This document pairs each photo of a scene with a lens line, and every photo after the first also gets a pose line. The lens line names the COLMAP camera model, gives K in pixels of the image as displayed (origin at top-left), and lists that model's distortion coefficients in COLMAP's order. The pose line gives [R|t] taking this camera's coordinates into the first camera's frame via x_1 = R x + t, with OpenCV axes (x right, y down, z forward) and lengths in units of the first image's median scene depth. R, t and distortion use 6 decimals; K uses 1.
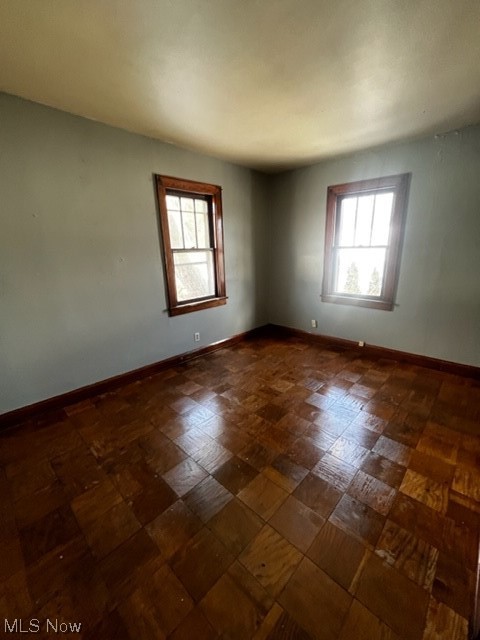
lens RADIAL K [[260.5, 0, 240.8], [0, 260.5, 320.8], [0, 0, 1]] dist [-0.001804, -0.000236]
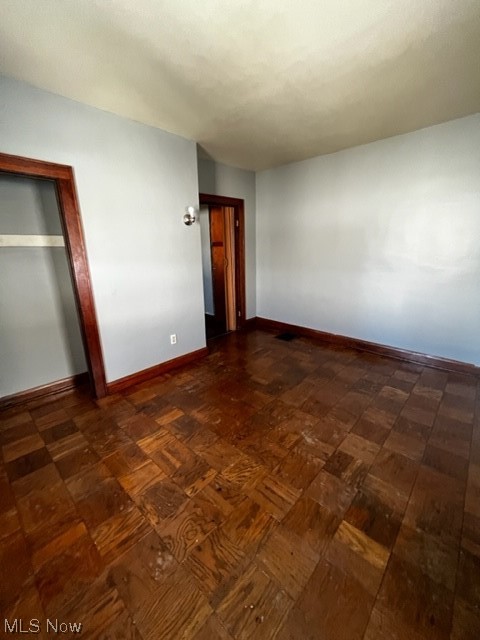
lens RADIAL K [[260.5, 0, 240.8], [0, 260.5, 320.8], [0, 0, 1]] dist [-0.001804, -0.000236]
pose [[-0.999170, 0.040422, -0.005085, 0.131506], [0.032309, 0.862217, 0.505507, -0.300109], [0.024818, 0.504924, -0.862807, 1.151731]]
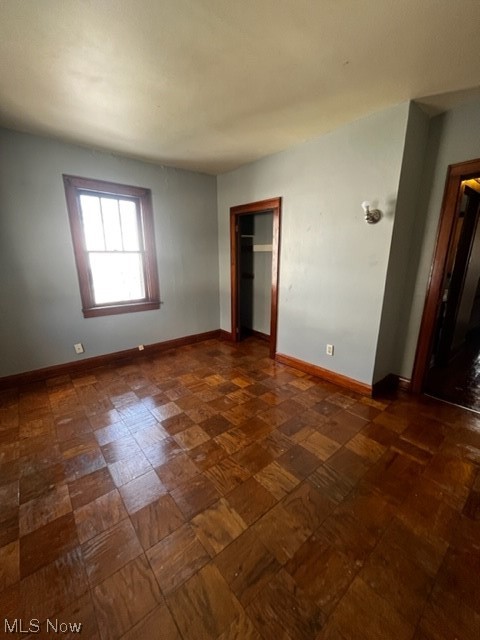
lens RADIAL K [[260.5, 0, 240.8], [0, 260.5, 320.8], [0, 0, 1]] dist [-0.001804, -0.000236]
pose [[0.120115, -0.226184, 0.966650, -0.491657], [0.259615, 0.946973, 0.189320, -0.111357], [-0.958213, 0.228217, 0.172466, 0.480041]]
